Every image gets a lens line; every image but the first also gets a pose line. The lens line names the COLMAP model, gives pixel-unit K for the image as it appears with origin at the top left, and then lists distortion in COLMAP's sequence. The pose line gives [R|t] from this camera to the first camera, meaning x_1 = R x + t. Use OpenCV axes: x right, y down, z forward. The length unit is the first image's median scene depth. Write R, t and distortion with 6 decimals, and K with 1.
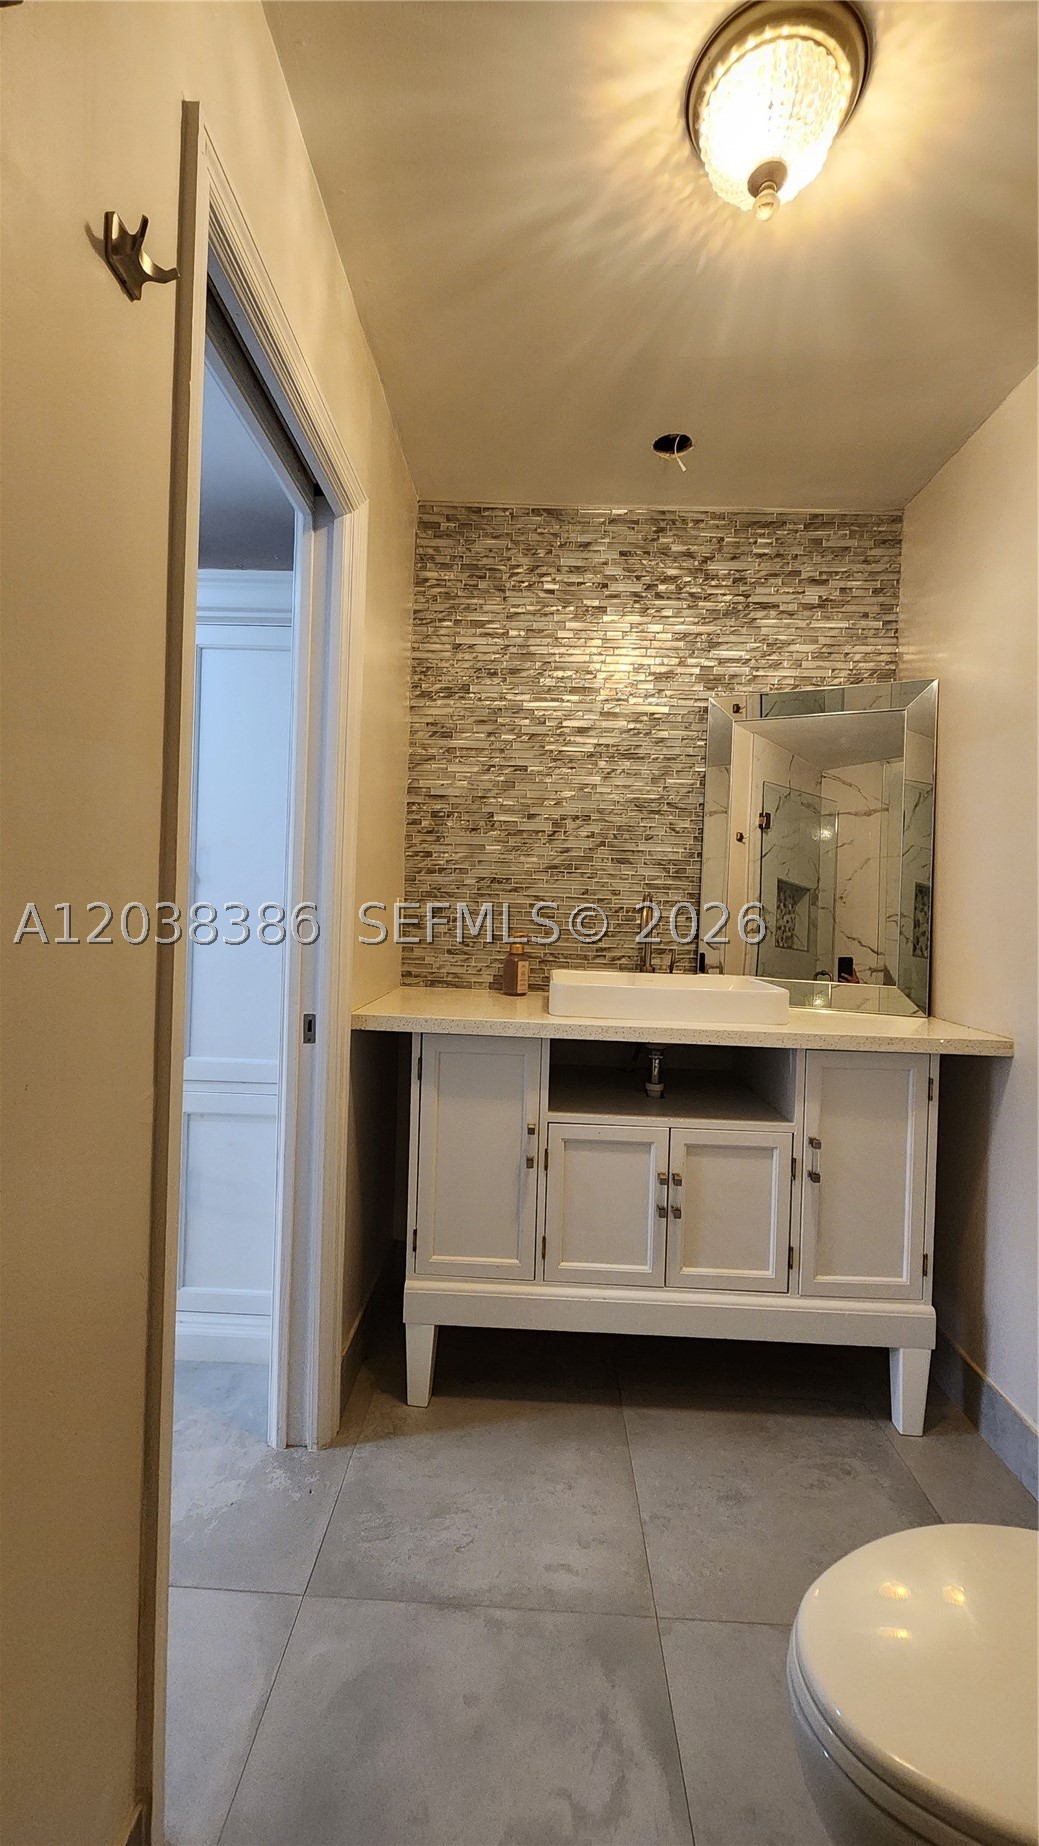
lens RADIAL K [[753.6, 0, 515.1], [0, 753.6, 918.0], [0, 0, 1]] dist [0.002623, 0.000703]
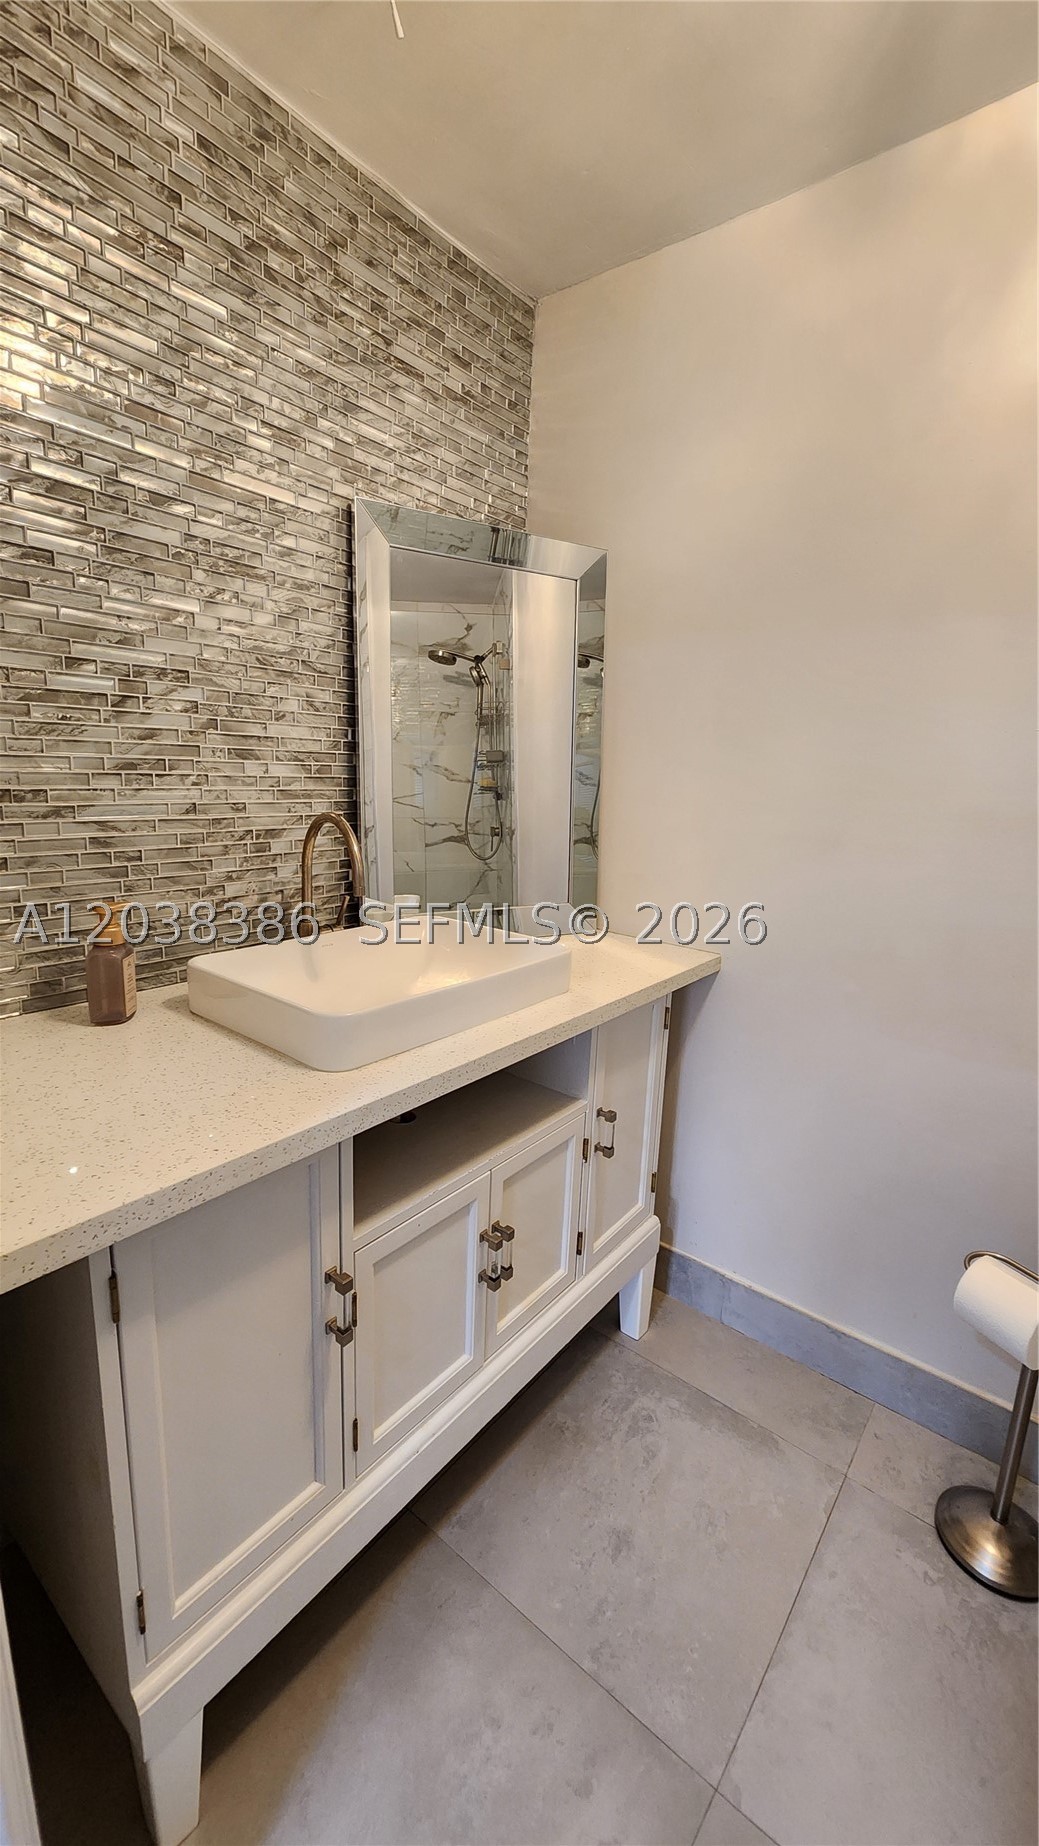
lens RADIAL K [[753.6, 0, 518.1], [0, 753.6, 914.0], [0, 0, 1]] dist [0.002623, 0.000703]
pose [[0.597440, -0.170366, 0.783608, -0.223982], [-0.011400, 0.975269, 0.220728, -0.086707], [-0.801833, -0.140805, 0.580722, 0.454816]]
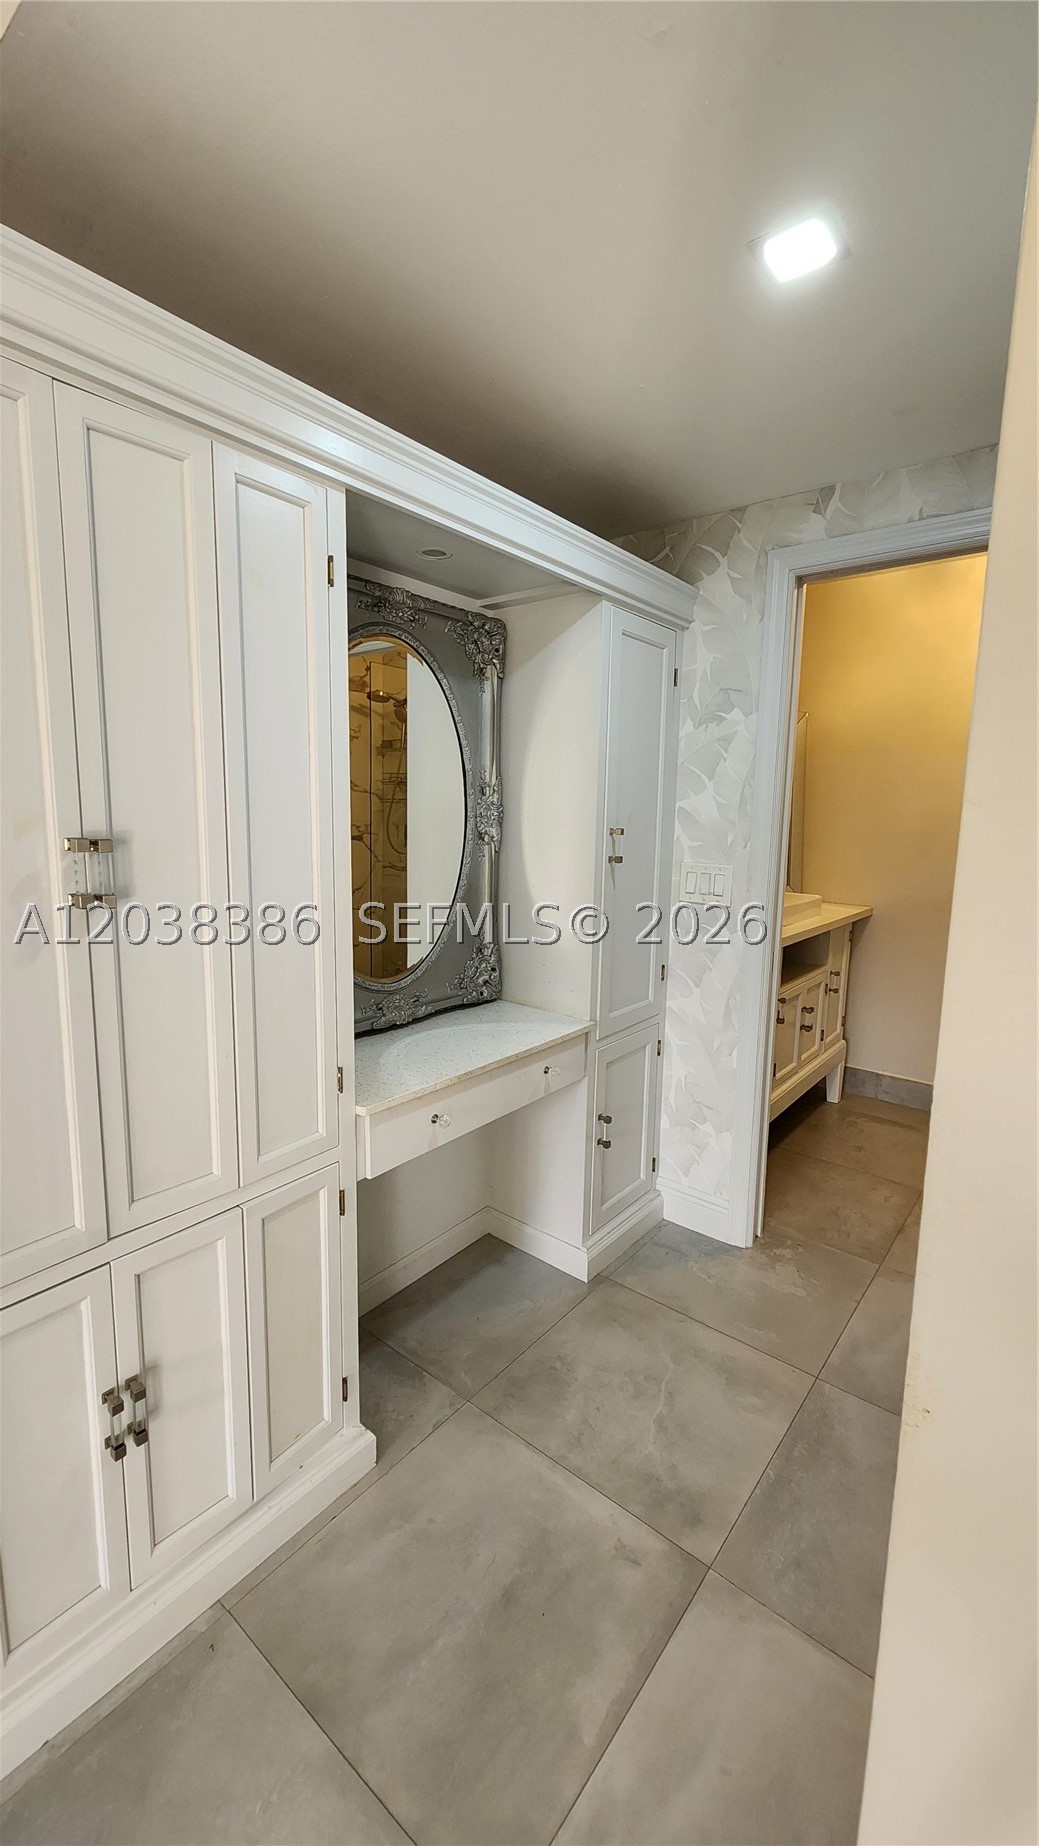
lens RADIAL K [[753.6, 0, 510.4], [0, 753.6, 918.1], [0, 0, 1]] dist [0.002623, 0.000703]
pose [[0.603273, -0.138768, 0.785370, -1.166417], [0.012305, 0.986249, 0.164809, -0.121095], [-0.797440, -0.089761, 0.596684, 0.393936]]
